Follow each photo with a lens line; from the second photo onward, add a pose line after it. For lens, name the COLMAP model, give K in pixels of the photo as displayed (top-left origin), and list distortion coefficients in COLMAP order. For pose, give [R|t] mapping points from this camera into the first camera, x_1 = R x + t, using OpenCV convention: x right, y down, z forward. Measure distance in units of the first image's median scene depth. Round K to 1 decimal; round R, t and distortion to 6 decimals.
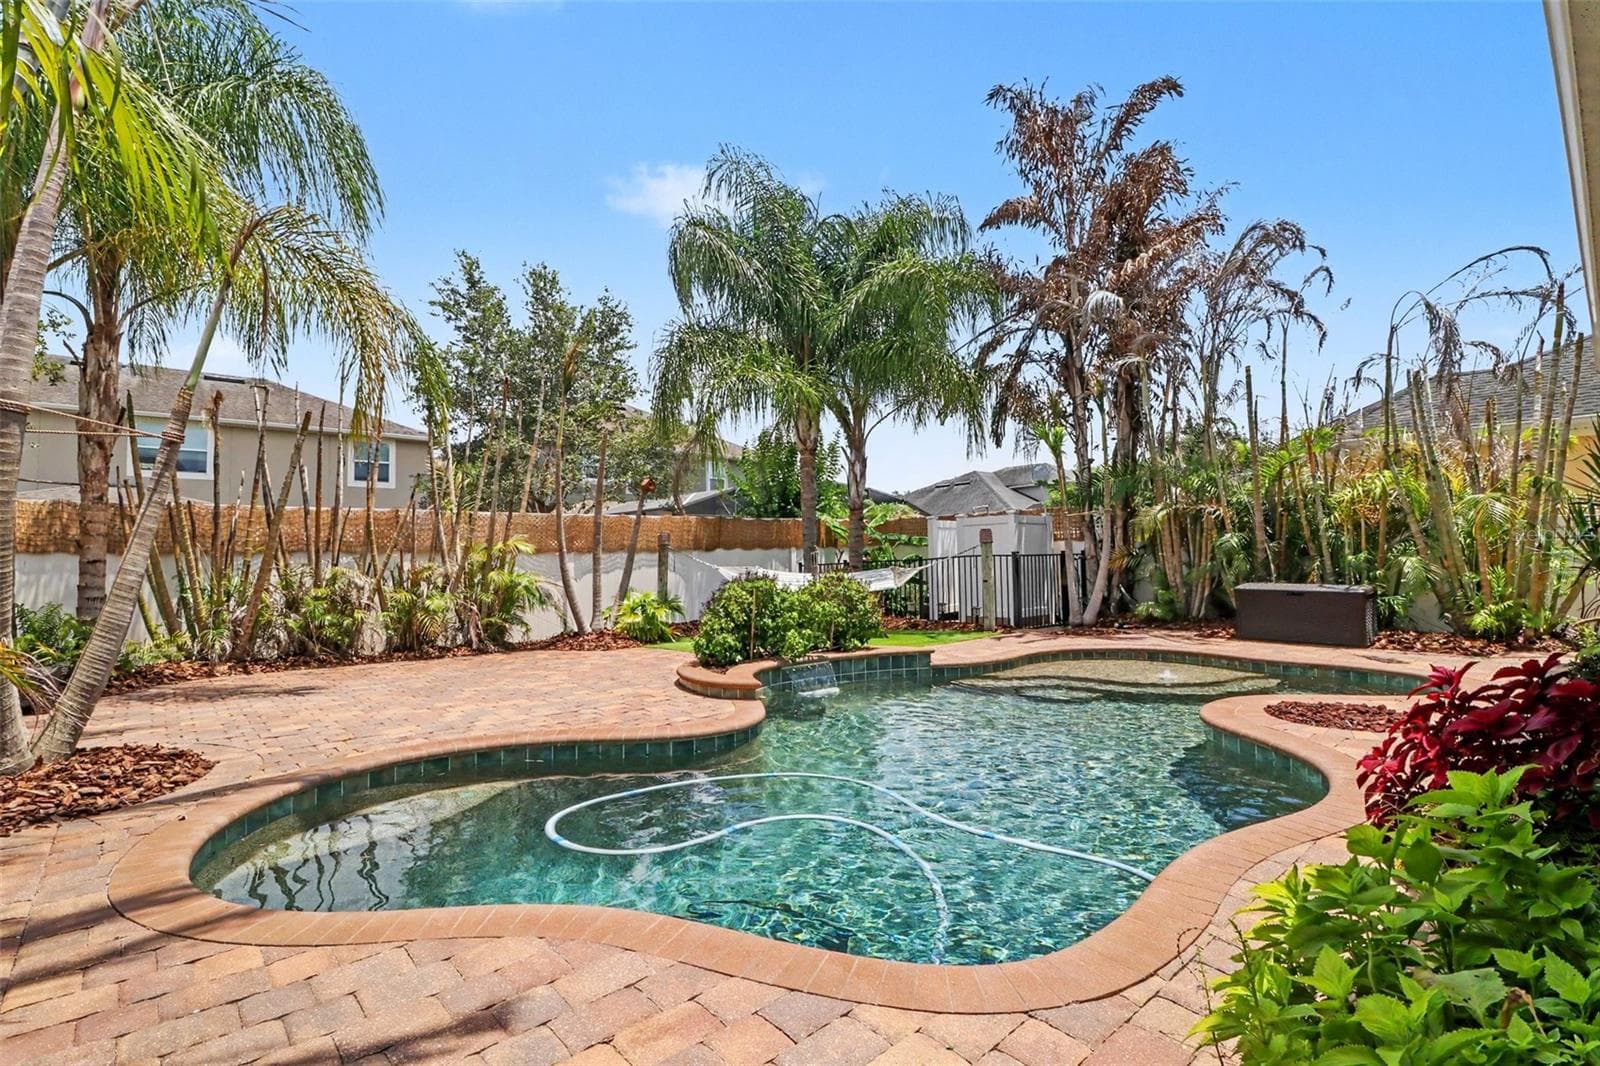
lens RADIAL K [[741.6, 0, 806.2], [0, 741.6, 532.0], [0, 0, 1]] dist [-0.009185, -0.006795]
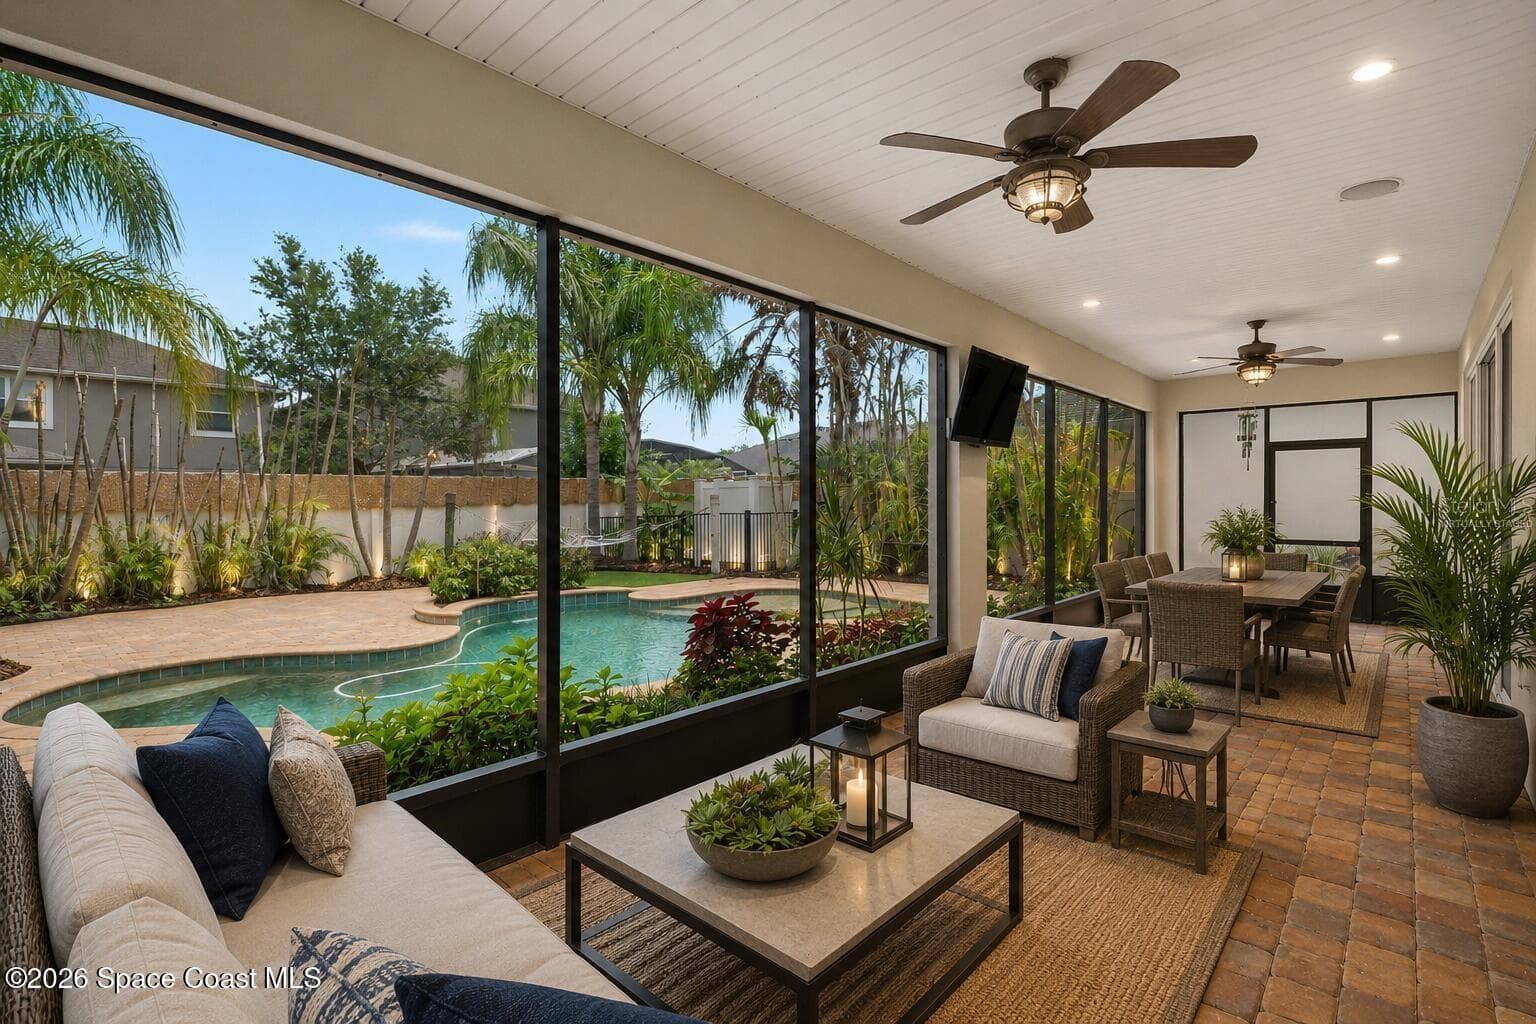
lens RADIAL K [[711.9, 0, 763.3], [0, 711.9, 507.4], [0, 0, 1]] dist [-0.009185, -0.006795]
pose [[0.994433, 0.008599, 0.105023, 0.229917], [-0.013130, 0.999009, 0.042531, -0.038912], [-0.104553, -0.043673, 0.993560, -0.240660]]
